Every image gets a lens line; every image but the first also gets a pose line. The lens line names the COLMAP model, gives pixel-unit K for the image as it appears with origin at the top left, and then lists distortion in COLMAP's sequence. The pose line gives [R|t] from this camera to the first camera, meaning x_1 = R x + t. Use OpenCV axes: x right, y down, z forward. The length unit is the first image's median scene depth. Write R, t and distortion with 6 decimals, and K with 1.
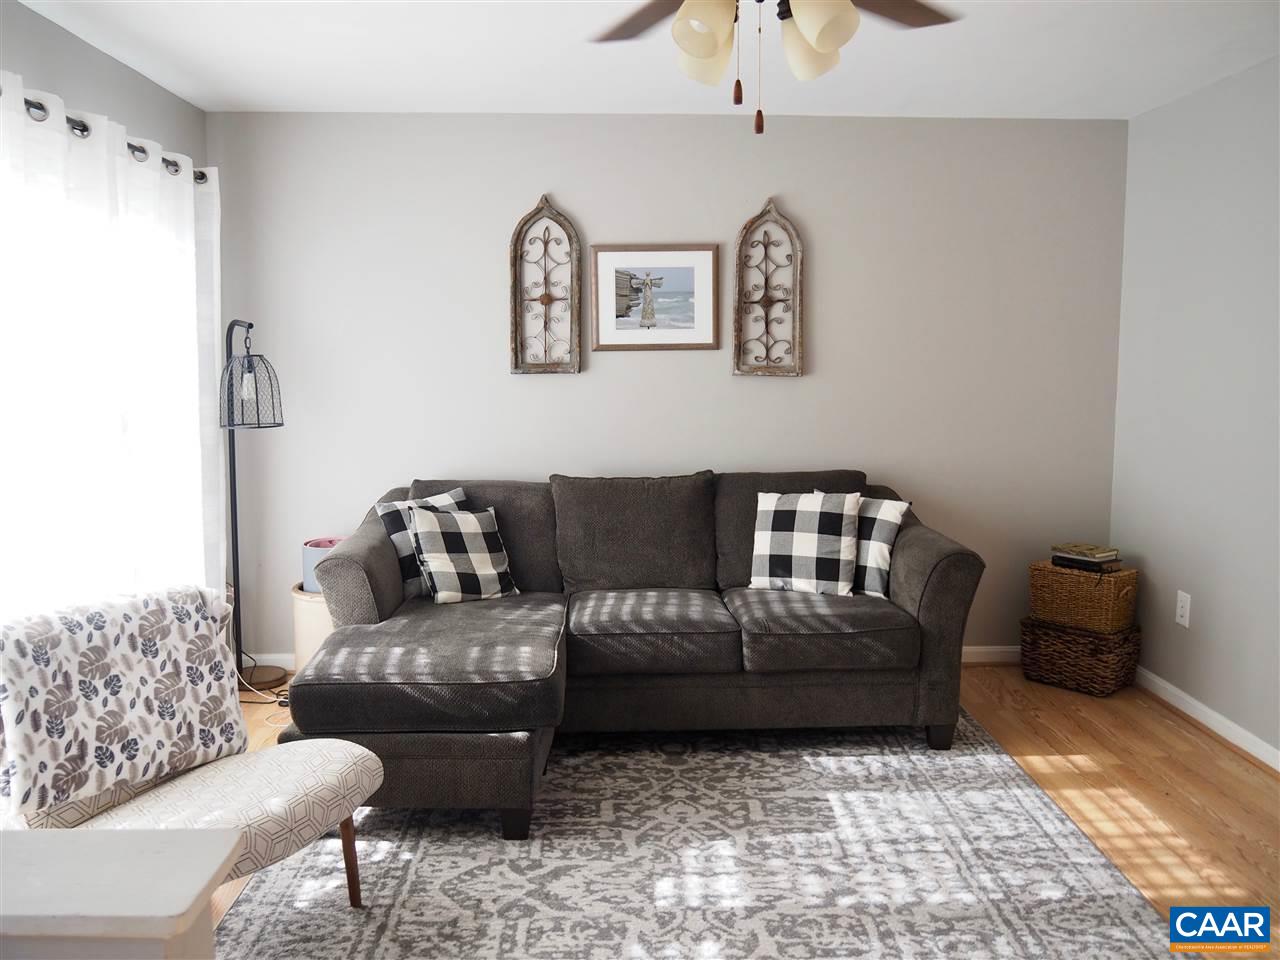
lens RADIAL K [[1067.2, 0, 640.9], [0, 1067.2, 480.8], [0, 0, 1]] dist [-0.051022, 0.003961]
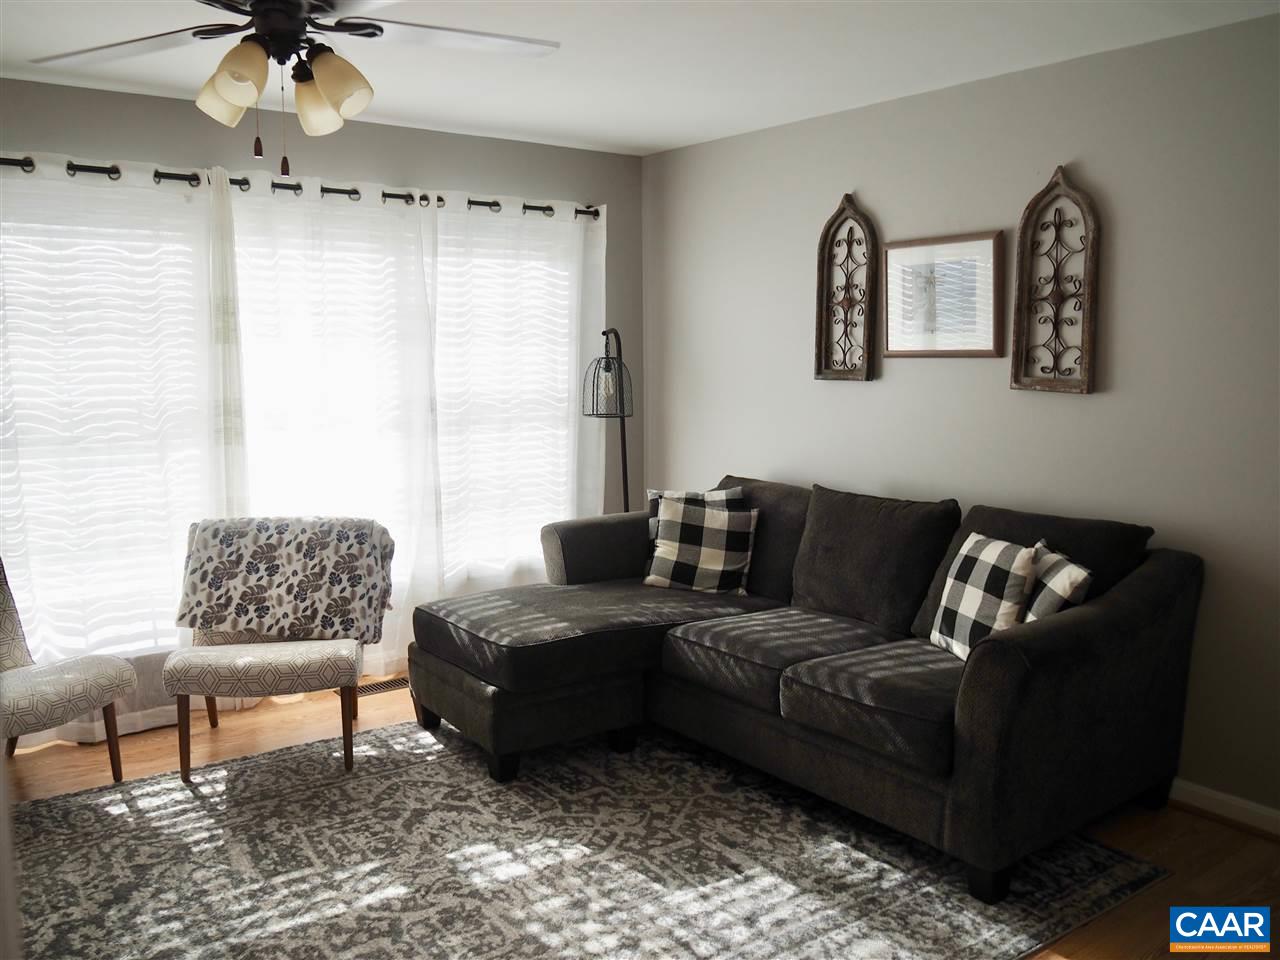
lens RADIAL K [[1067.2, 0, 633.8], [0, 1067.2, 478.6], [0, 0, 1]] dist [-0.051022, 0.003961]
pose [[0.561300, 0.103018, -0.821175, 0.664722], [-0.103545, 0.993168, 0.053818, -0.049353], [0.821109, 0.054821, 0.568132, 0.336803]]
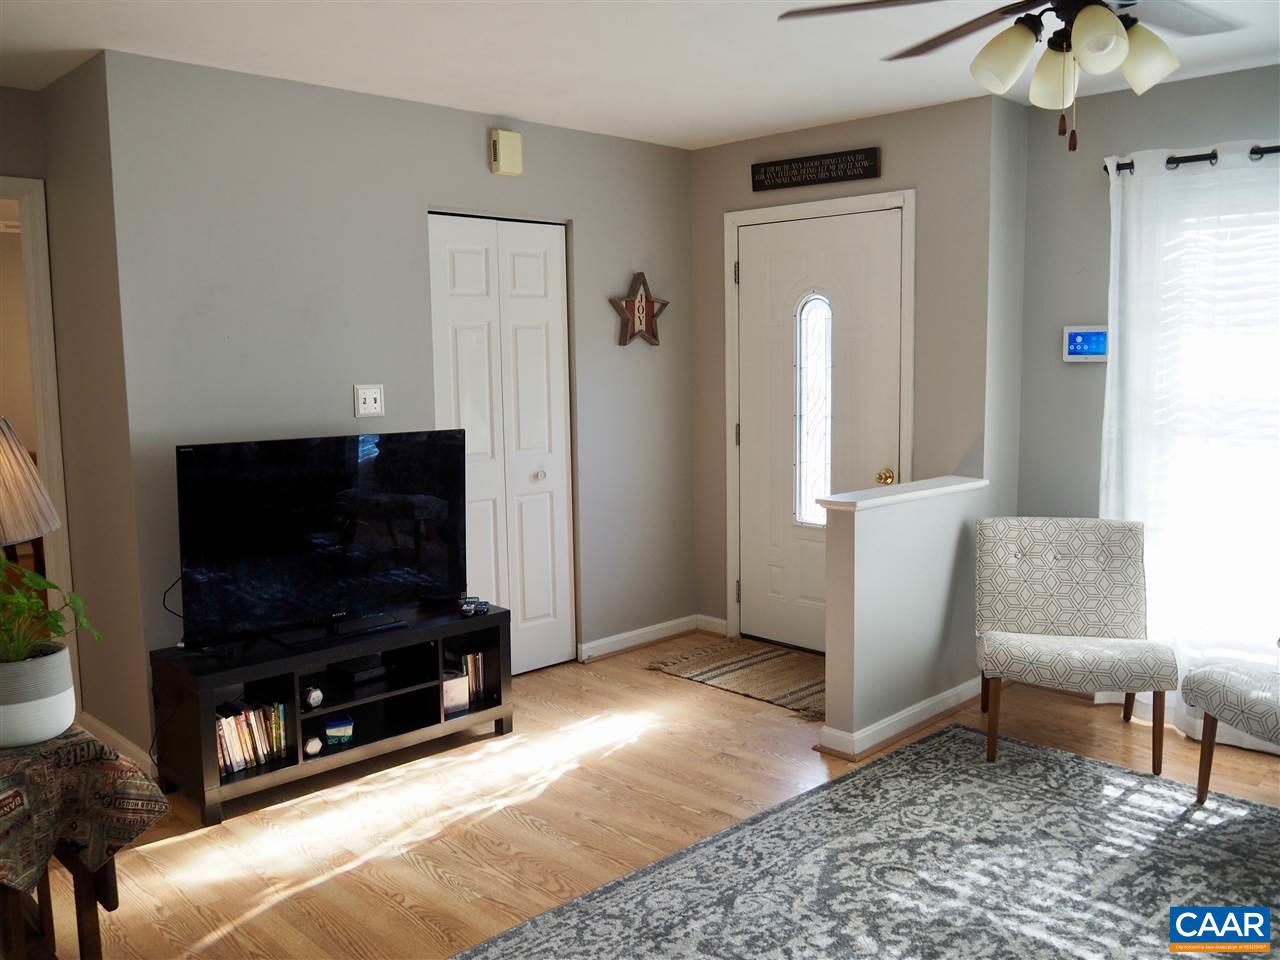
lens RADIAL K [[1067.2, 0, 635.4], [0, 1067.2, 477.7], [0, 0, 1]] dist [-0.051022, 0.003961]
pose [[-0.749404, 0.084793, -0.656661, 0.606252], [-0.071602, 0.975571, 0.207688, -0.096970], [0.658230, 0.202661, -0.725025, 0.787953]]
